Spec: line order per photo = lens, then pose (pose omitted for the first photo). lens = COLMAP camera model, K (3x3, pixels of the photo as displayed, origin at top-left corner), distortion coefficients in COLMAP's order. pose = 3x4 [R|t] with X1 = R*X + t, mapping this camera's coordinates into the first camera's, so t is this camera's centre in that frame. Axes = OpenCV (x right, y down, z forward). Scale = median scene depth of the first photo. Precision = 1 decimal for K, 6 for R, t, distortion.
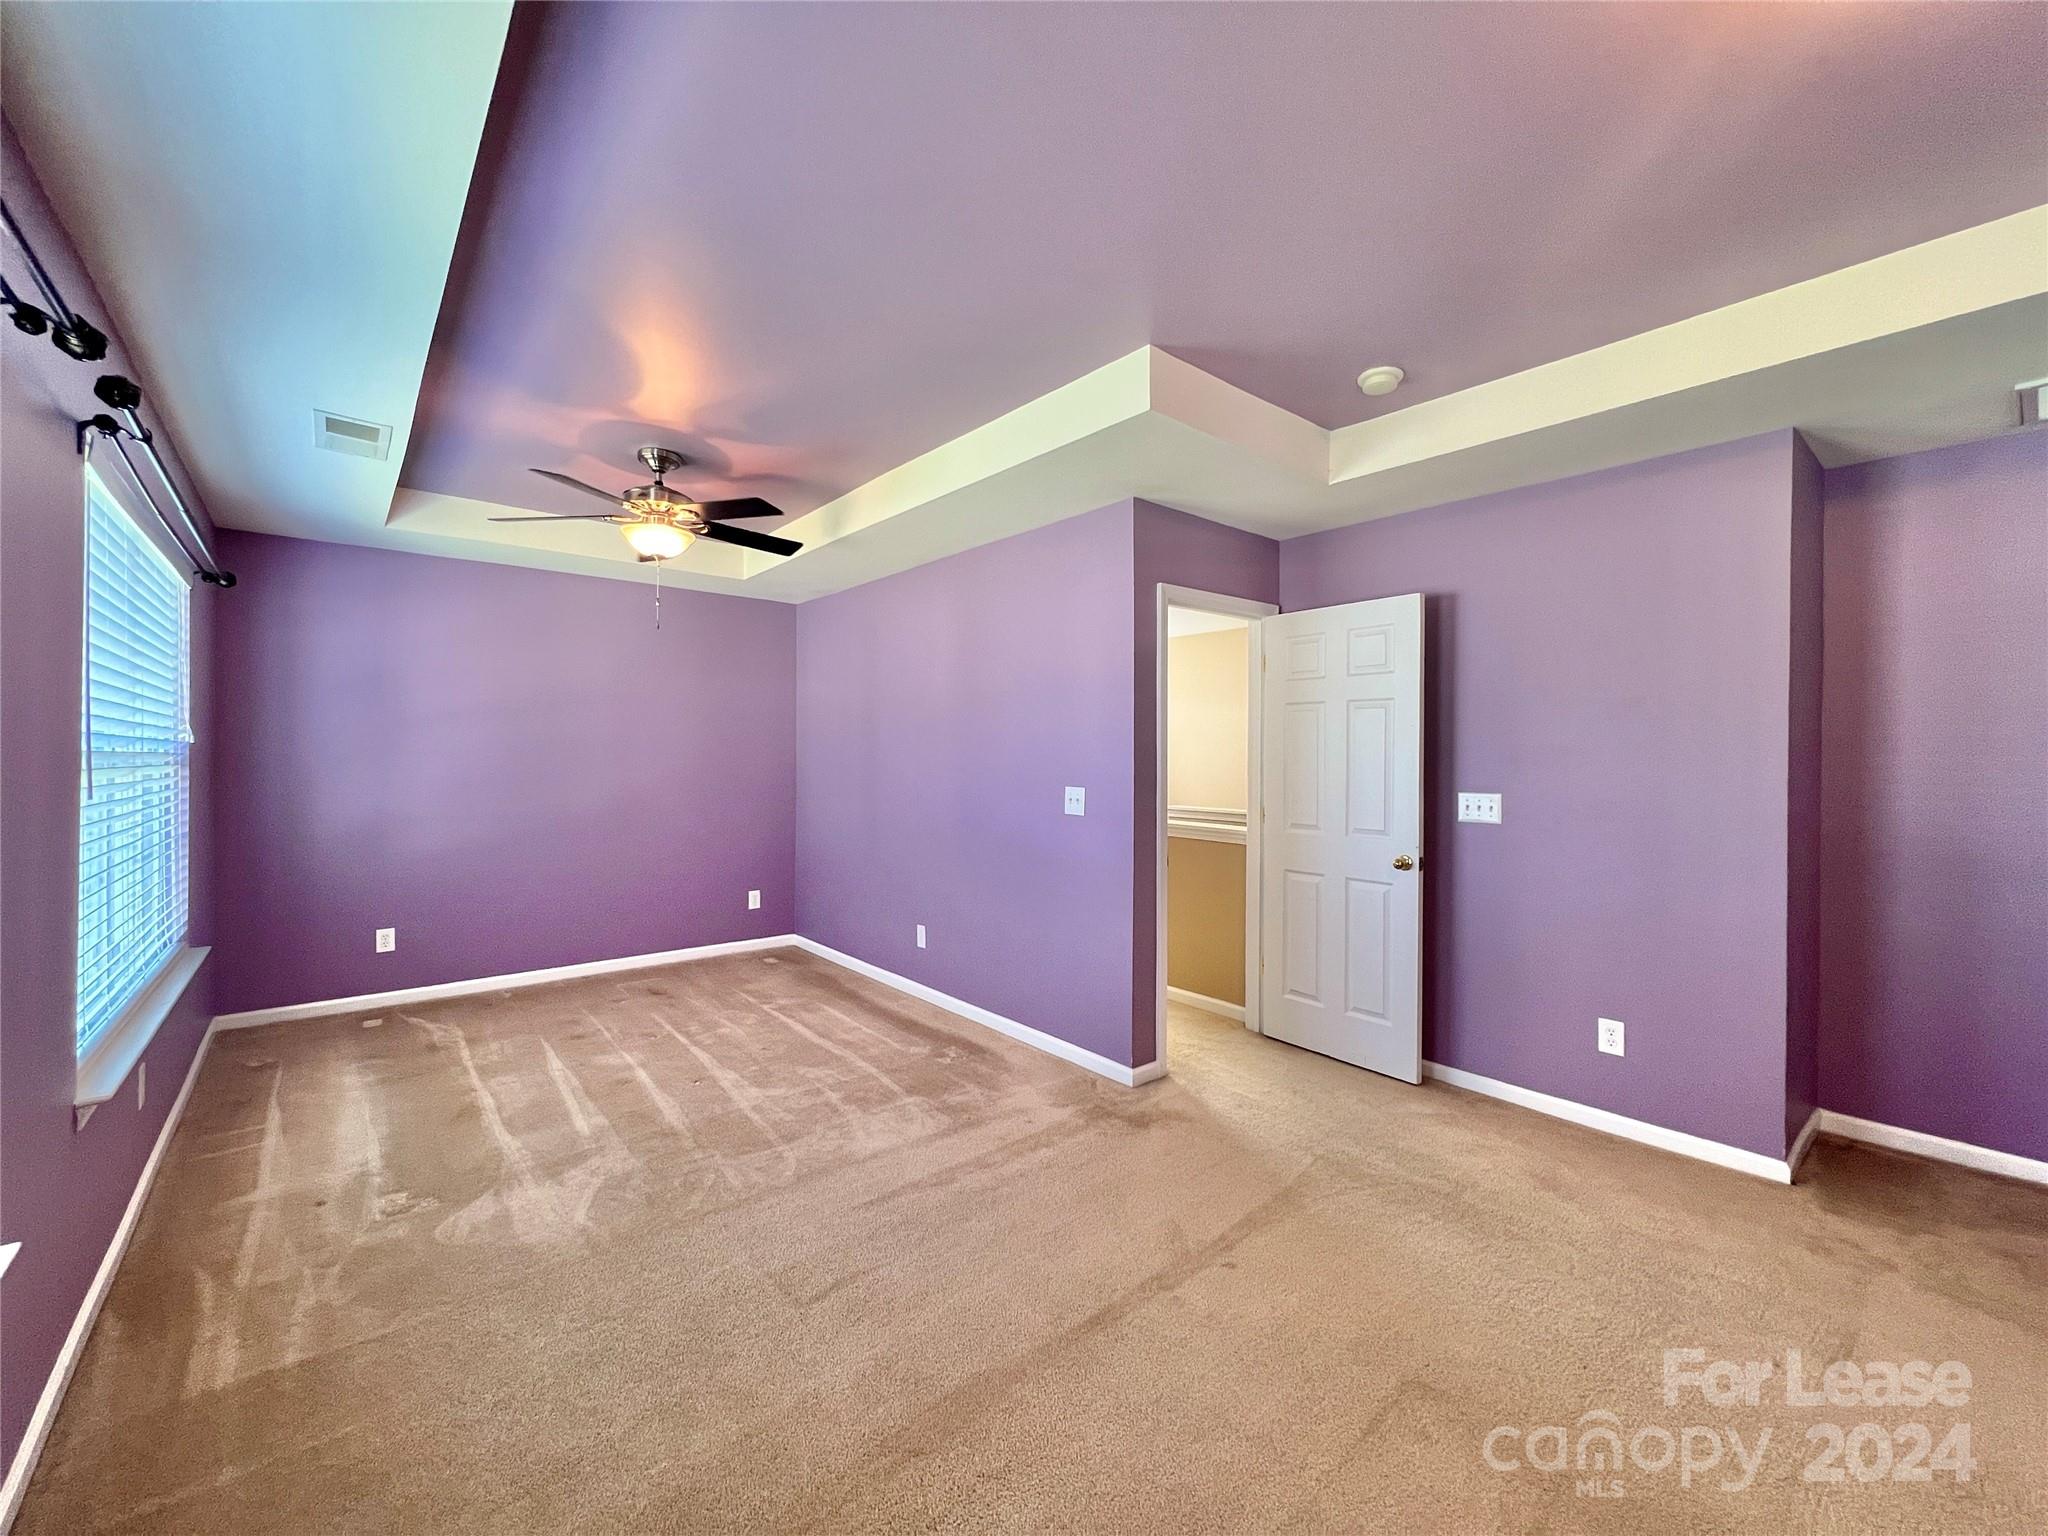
lens RADIAL K [[822.2, 0, 1021.6], [0, 822.2, 759.5], [0, 0, 1]] dist [0.000107, 0.000474]
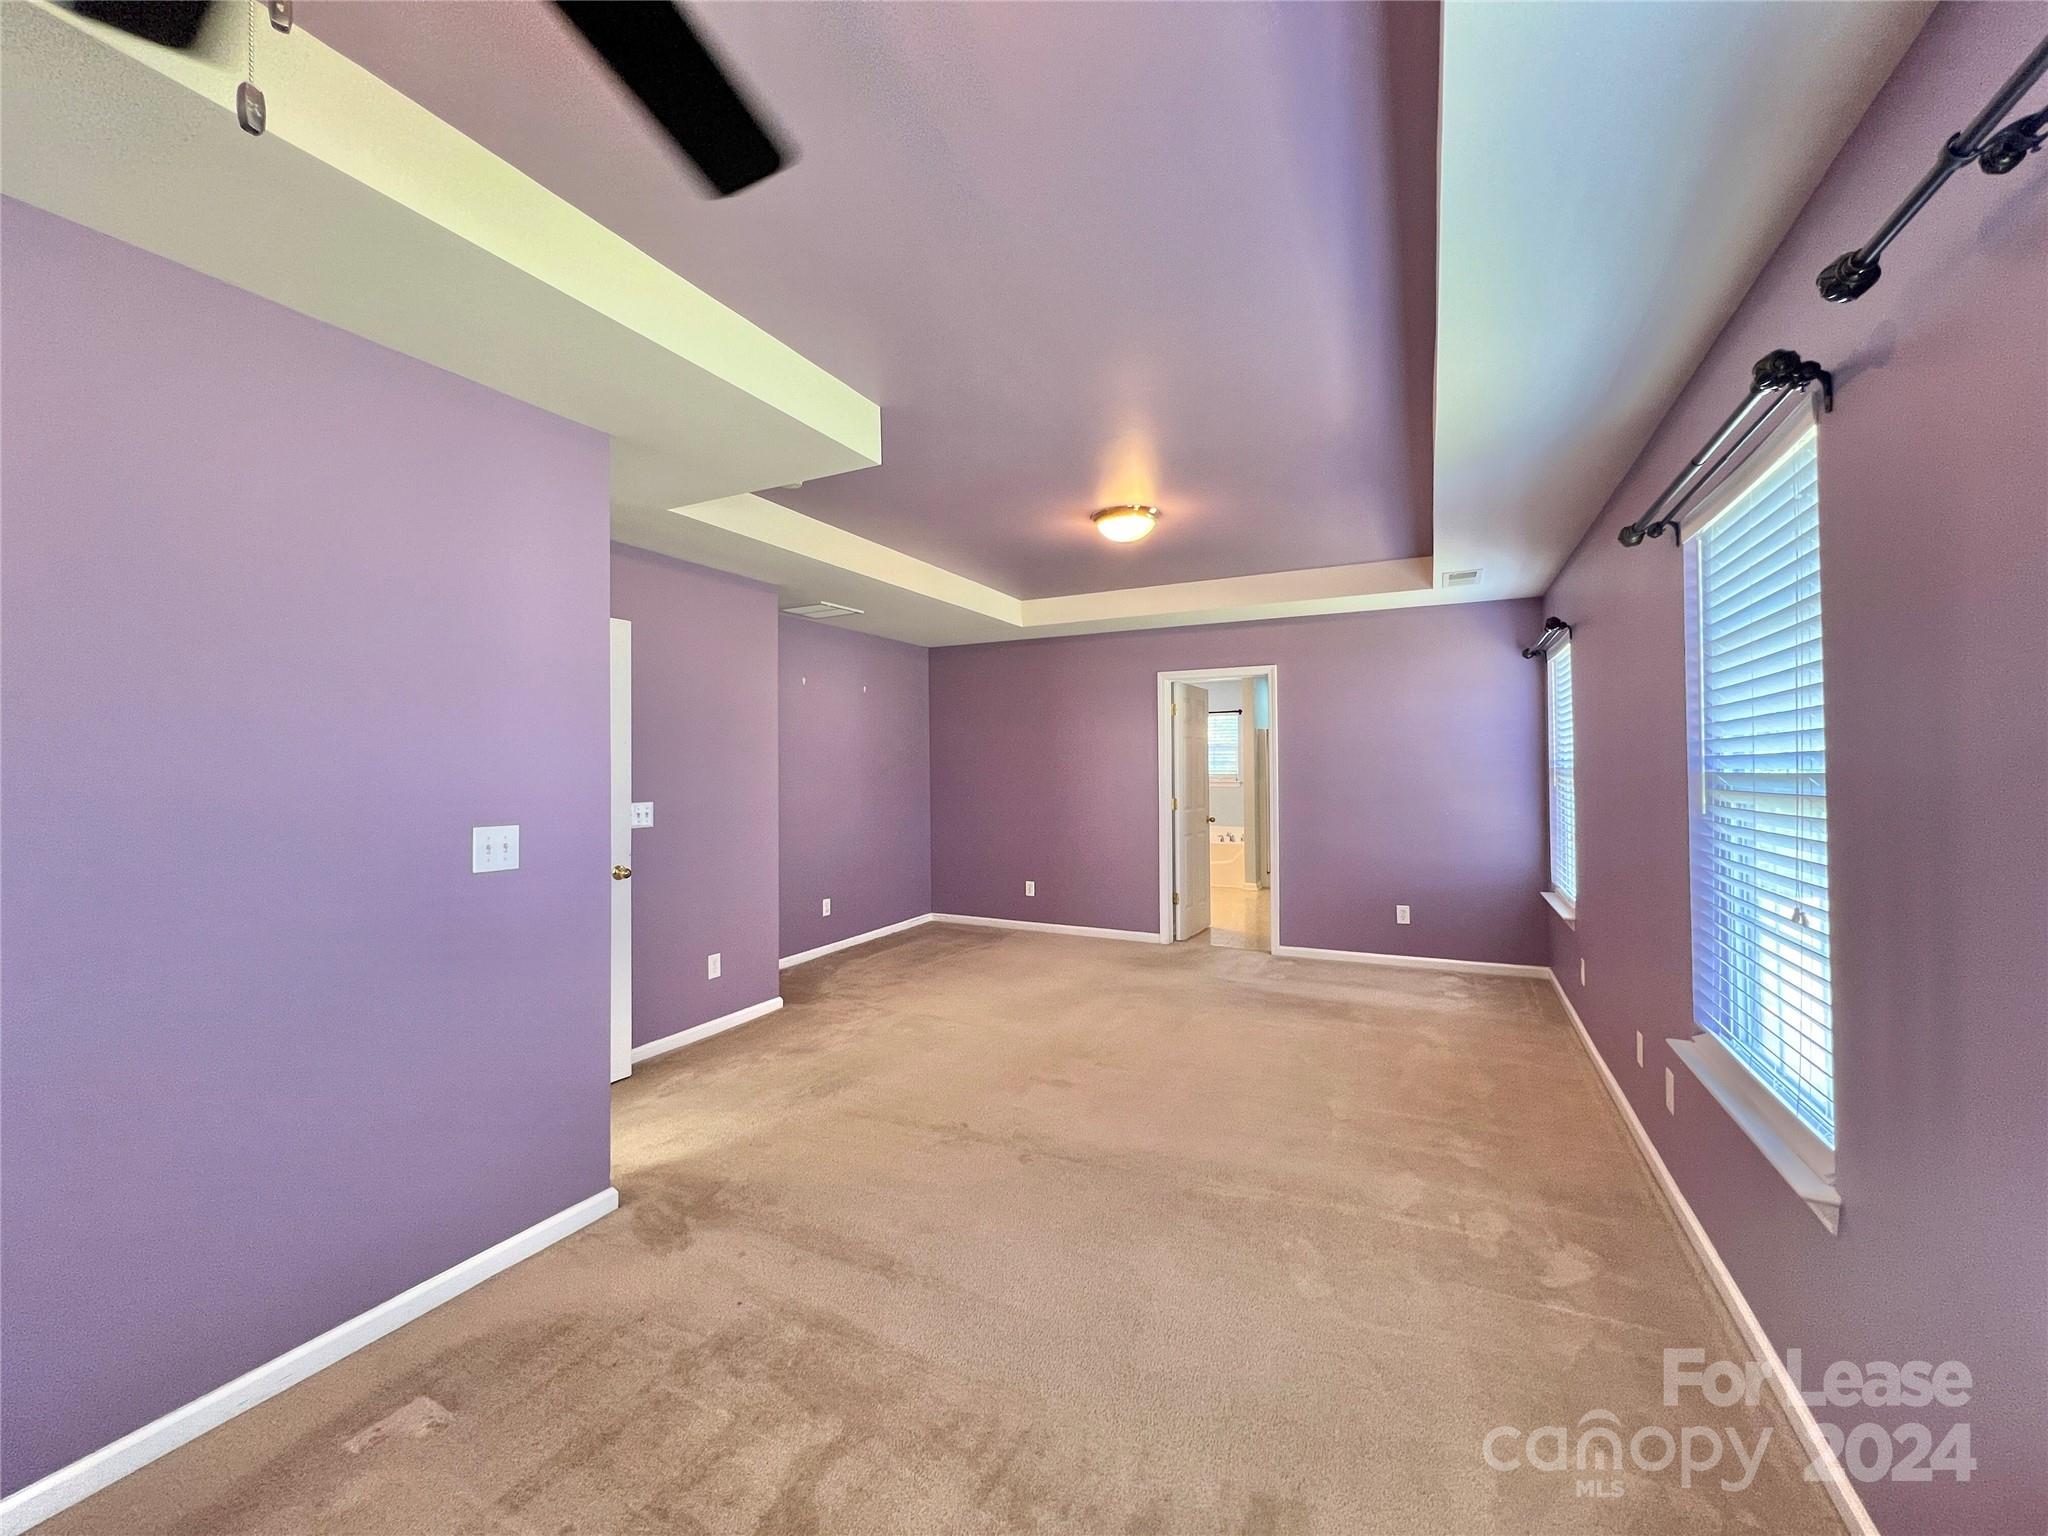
lens RADIAL K [[822.2, 0, 1021.6], [0, 822.2, 759.5], [0, 0, 1]] dist [0.000107, 0.000474]
pose [[-0.401553, 0.003861, 0.915828, -0.747416], [0.003043, 0.999991, -0.002882, -0.015151], [-0.915831, 0.001630, -0.401561, 1.002956]]
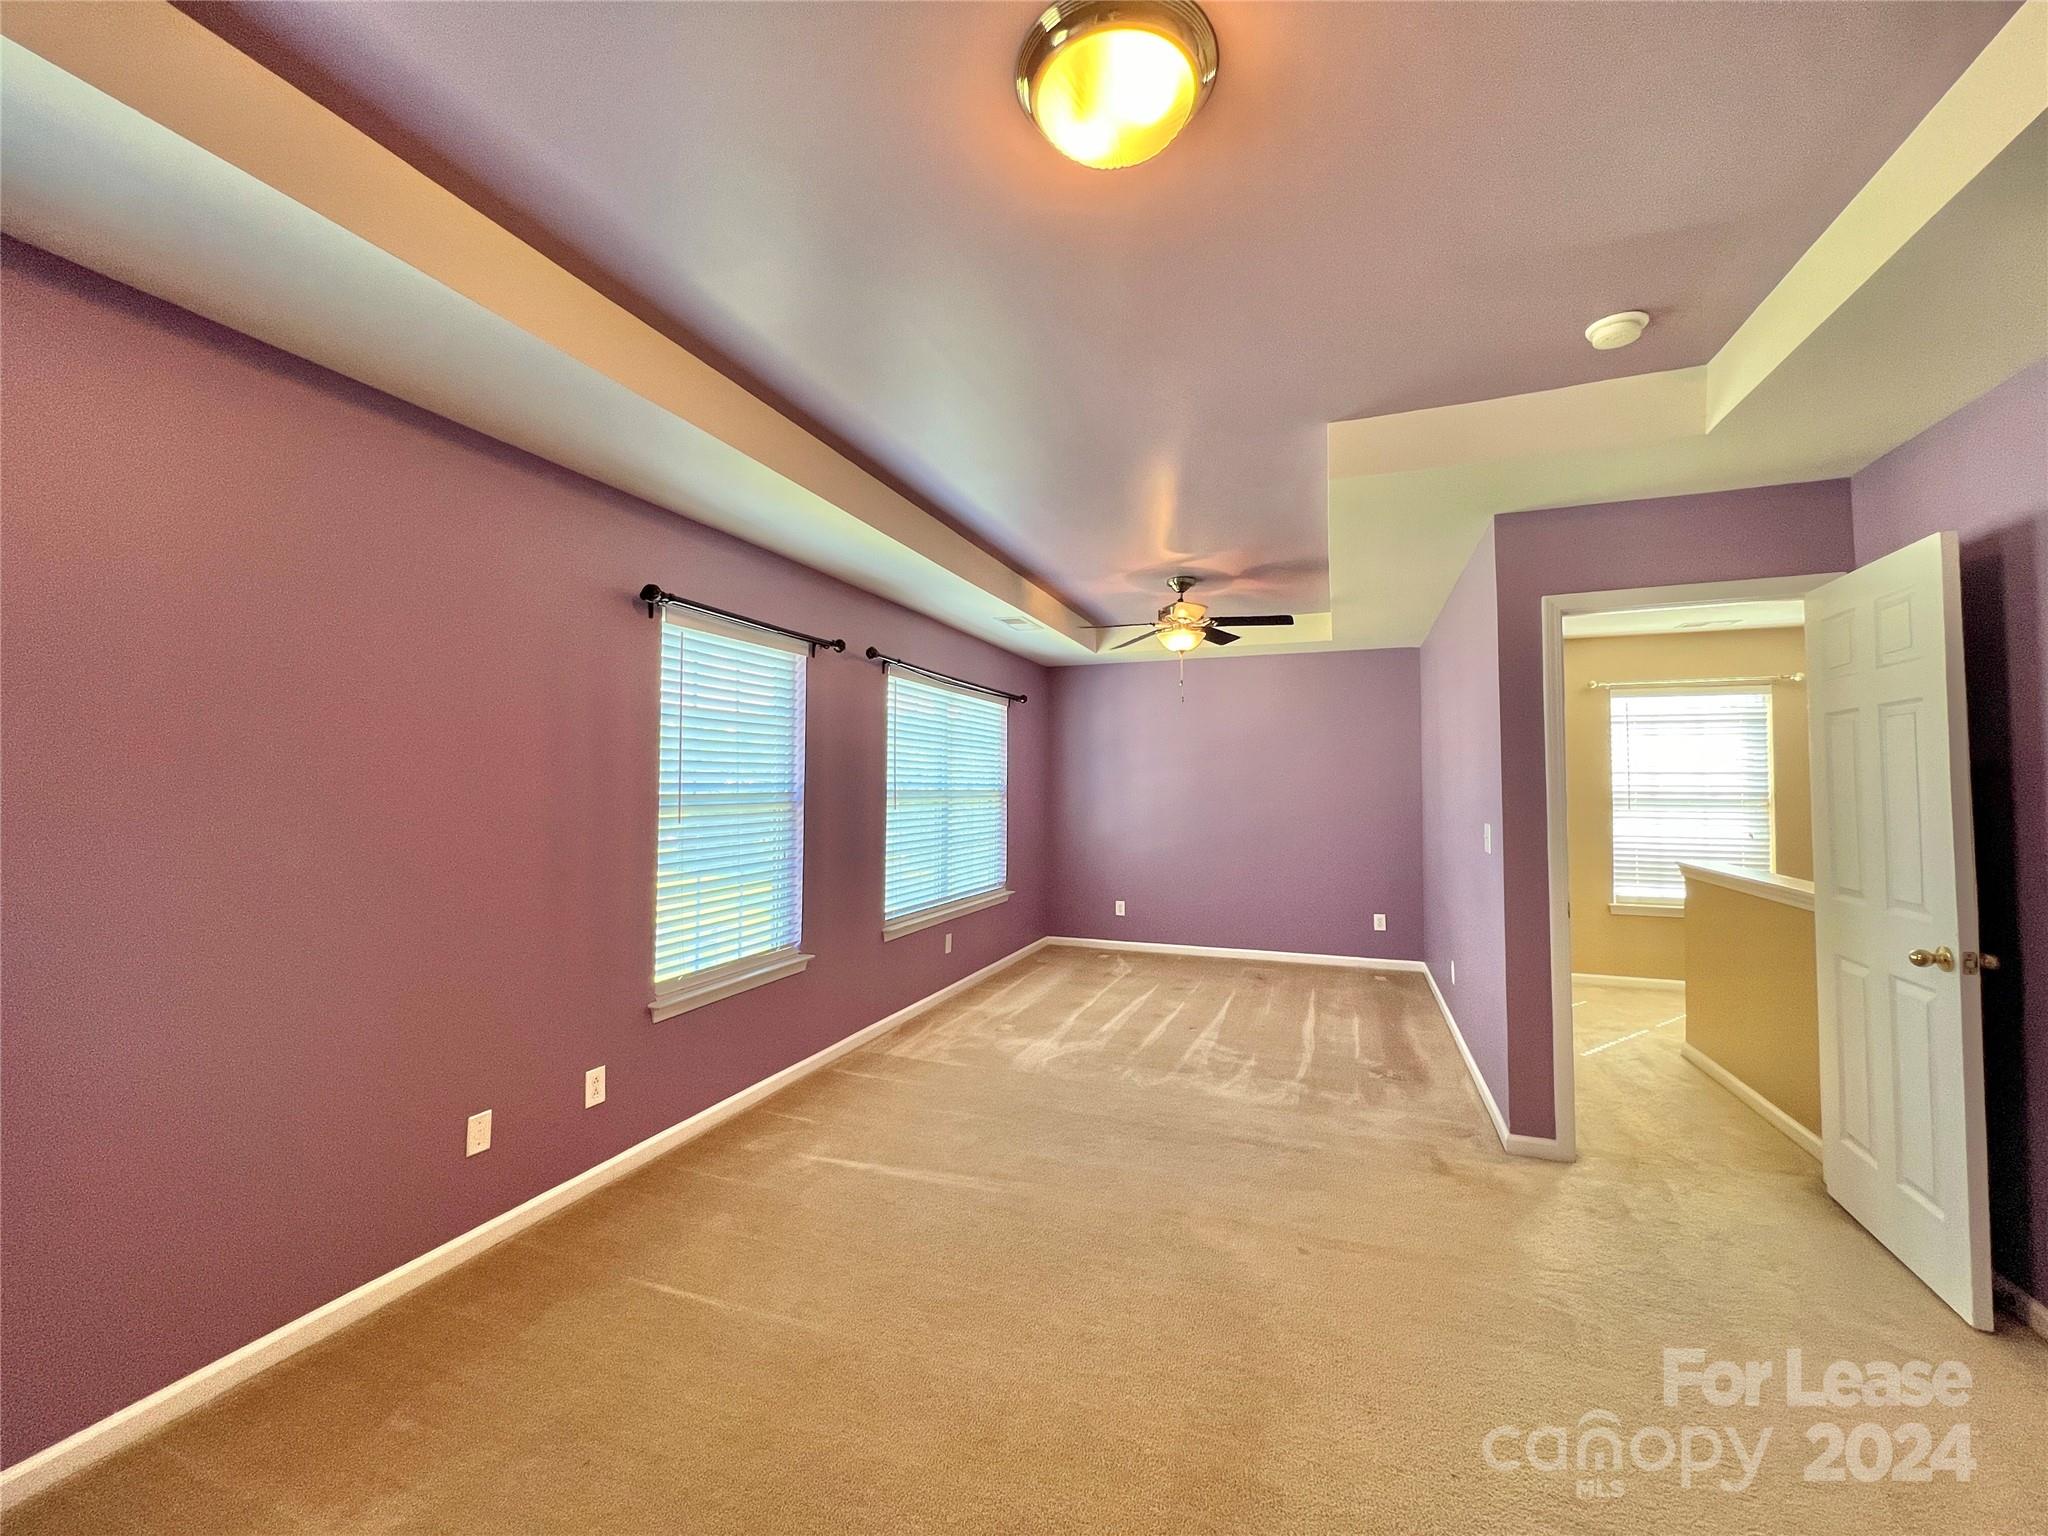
lens RADIAL K [[822.2, 0, 1021.6], [0, 822.2, 759.5], [0, 0, 1]] dist [0.000107, 0.000474]
pose [[0.483704, -0.036834, -0.874456, 0.720408], [-0.001013, 0.999090, -0.042645, 0.001433], [0.875231, 0.021513, 0.483226, 0.080999]]
